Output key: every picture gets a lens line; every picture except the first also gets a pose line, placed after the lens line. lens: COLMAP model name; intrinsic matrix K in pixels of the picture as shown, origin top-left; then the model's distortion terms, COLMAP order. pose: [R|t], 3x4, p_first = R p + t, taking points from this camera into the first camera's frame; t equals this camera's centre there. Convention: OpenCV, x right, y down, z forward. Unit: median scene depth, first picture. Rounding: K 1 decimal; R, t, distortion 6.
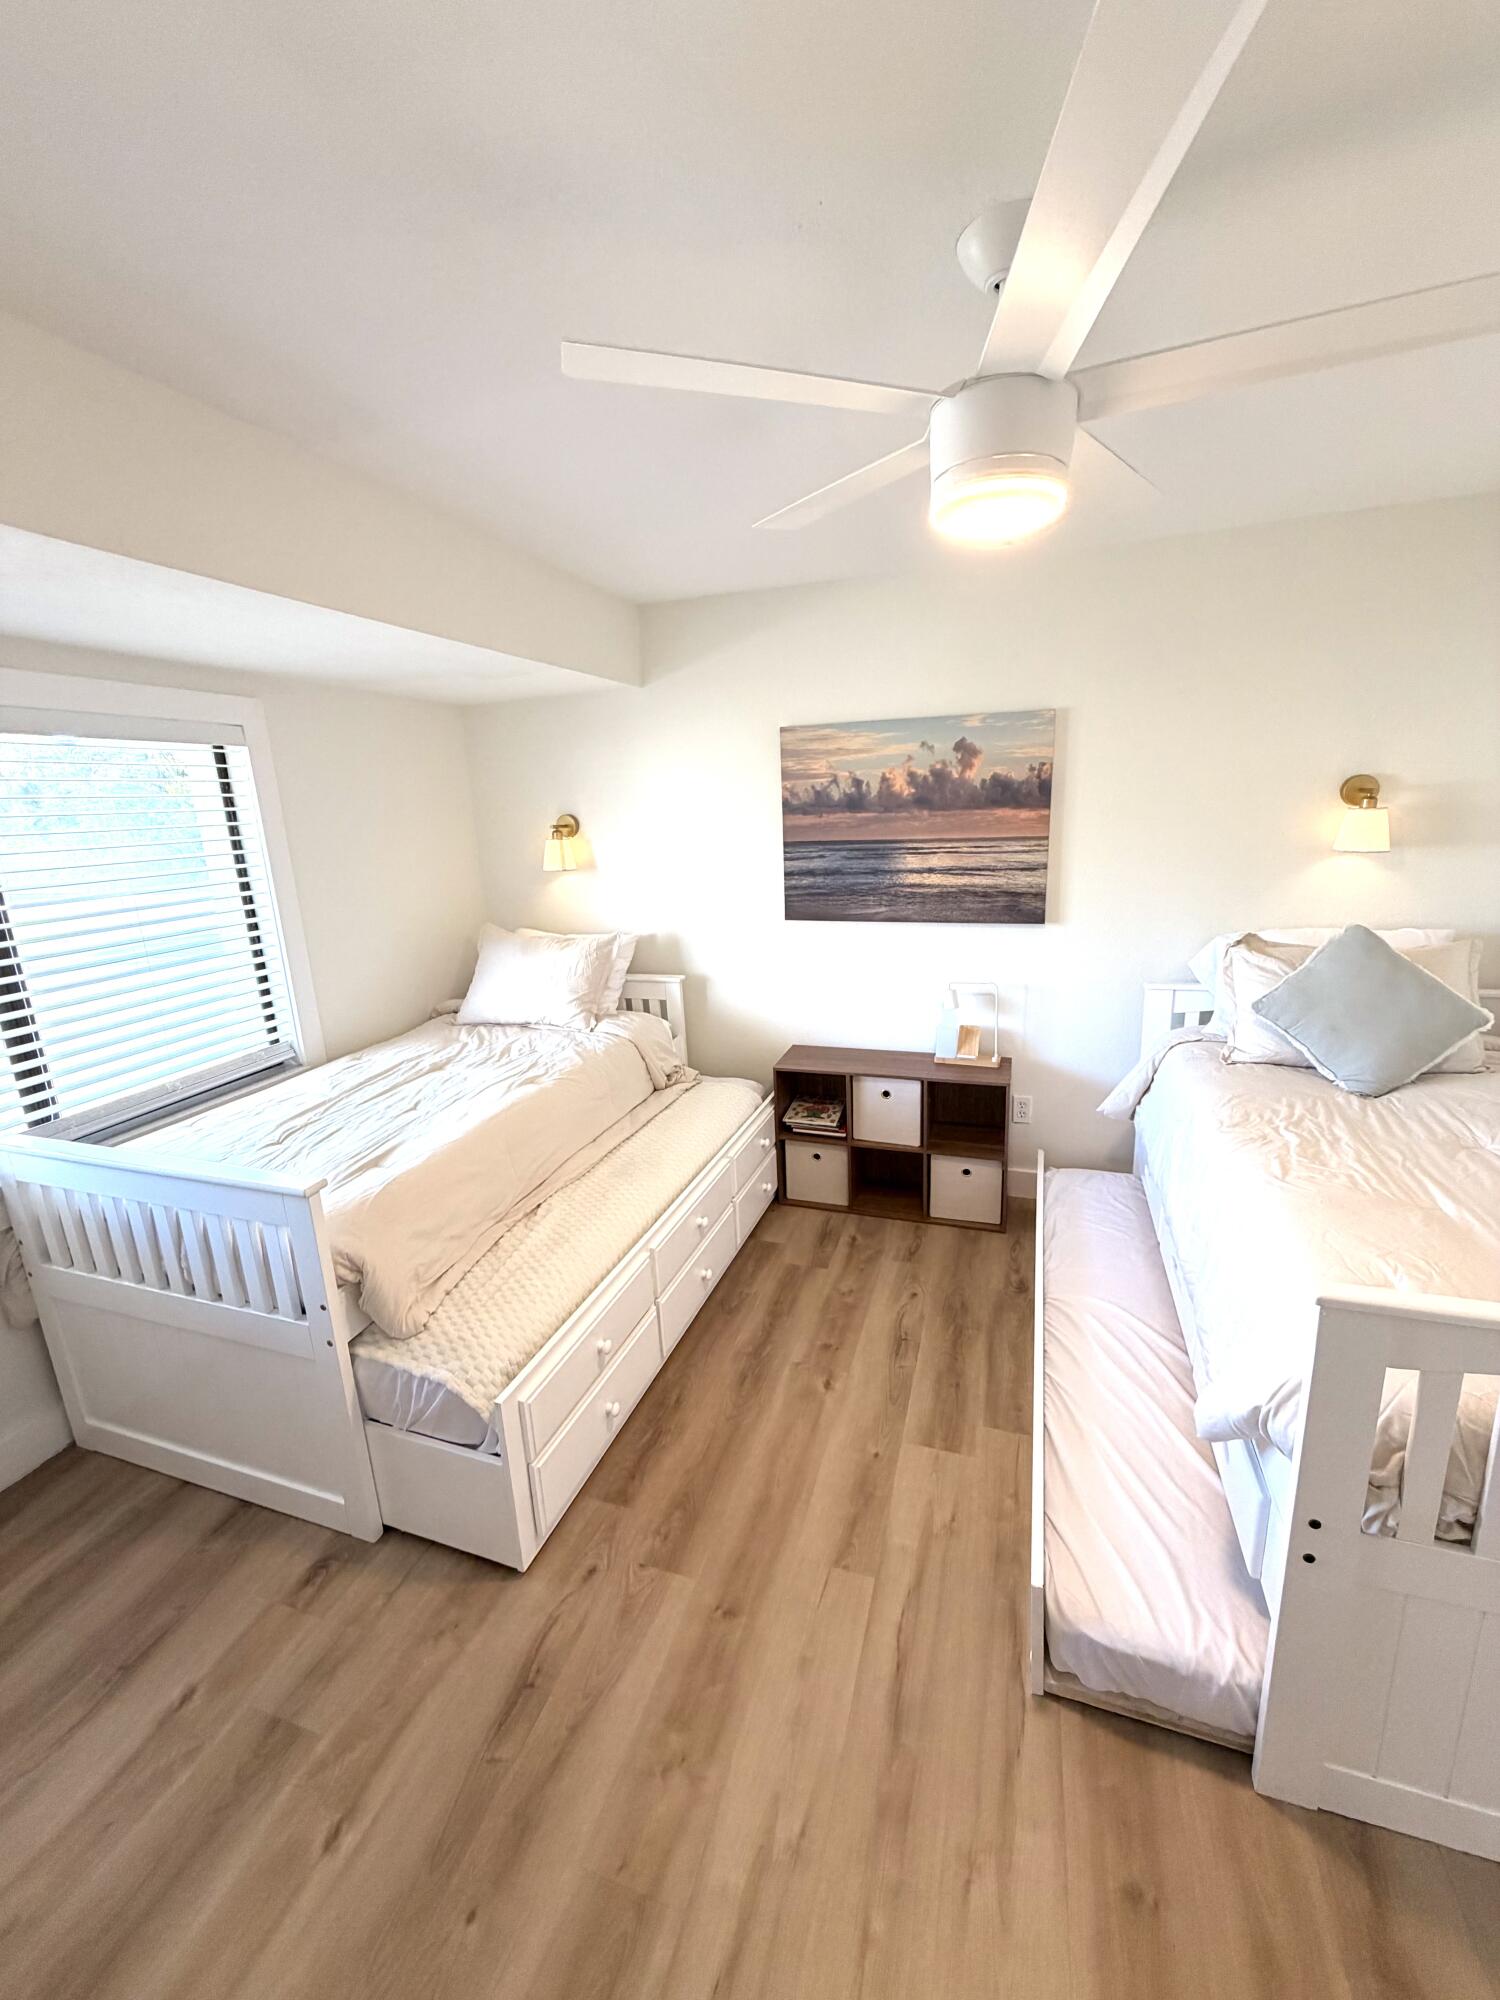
lens RADIAL K [[799.9, 0, 754.1], [0, 799.9, 994.0], [0, 0, 1]] dist [0.002984, 0.000370]
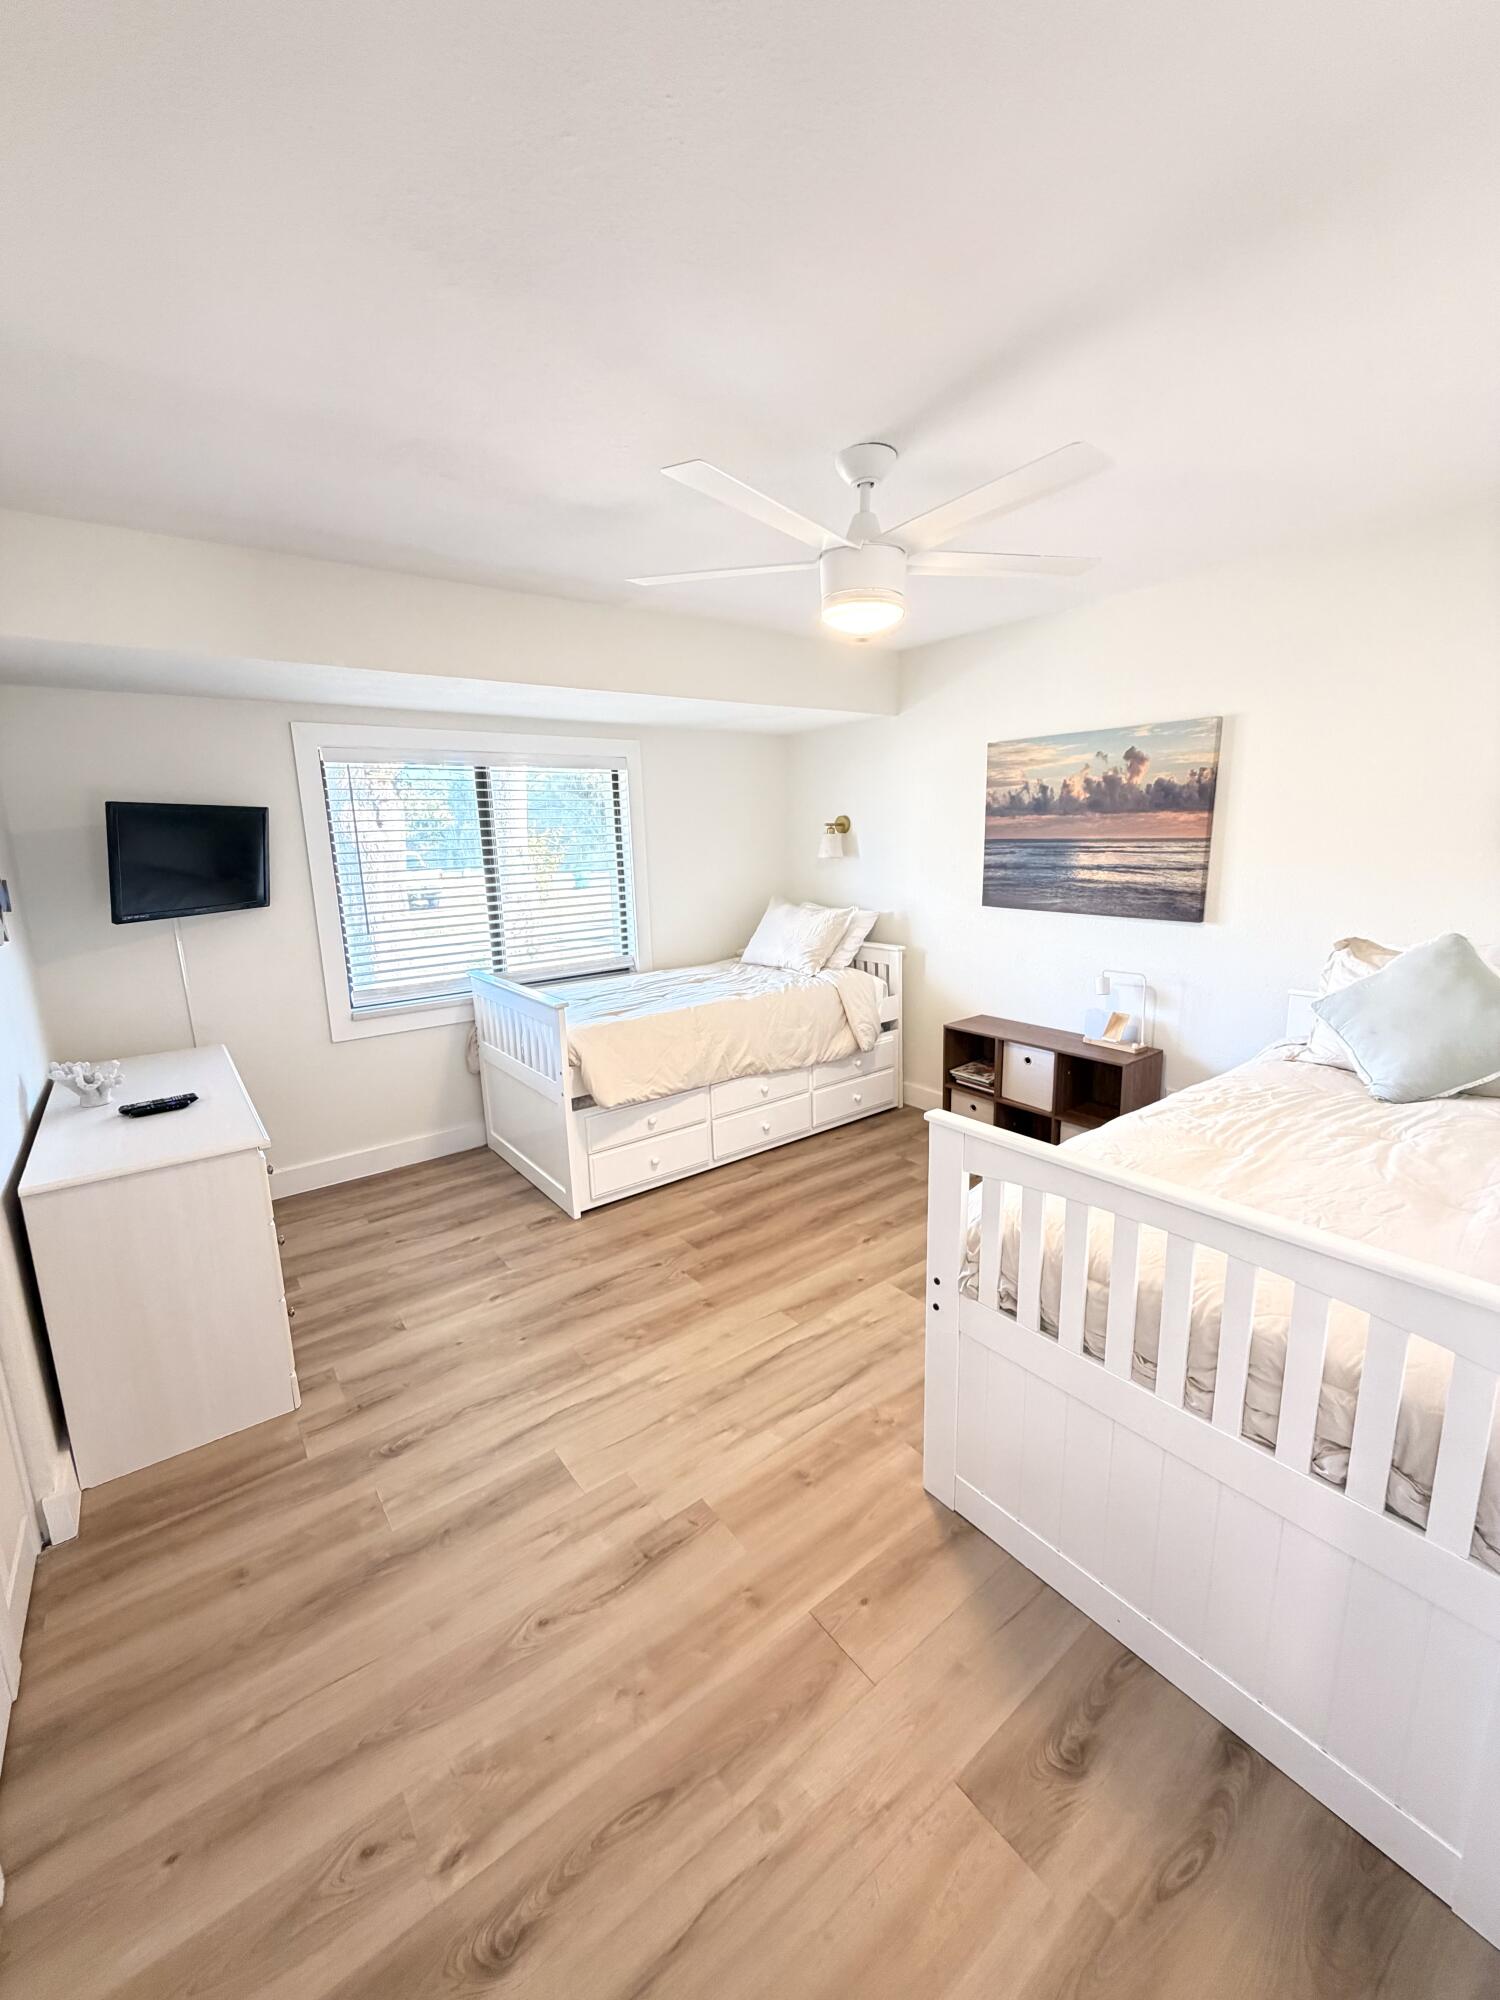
lens RADIAL K [[799.9, 0, 750.7], [0, 799.9, 996.3], [0, 0, 1]] dist [0.002984, 0.000370]
pose [[0.828230, 0.132179, -0.544577, 0.462543], [-0.139061, 0.989866, 0.028765, 0.058364], [0.542860, 0.051905, 0.838217, -0.182503]]
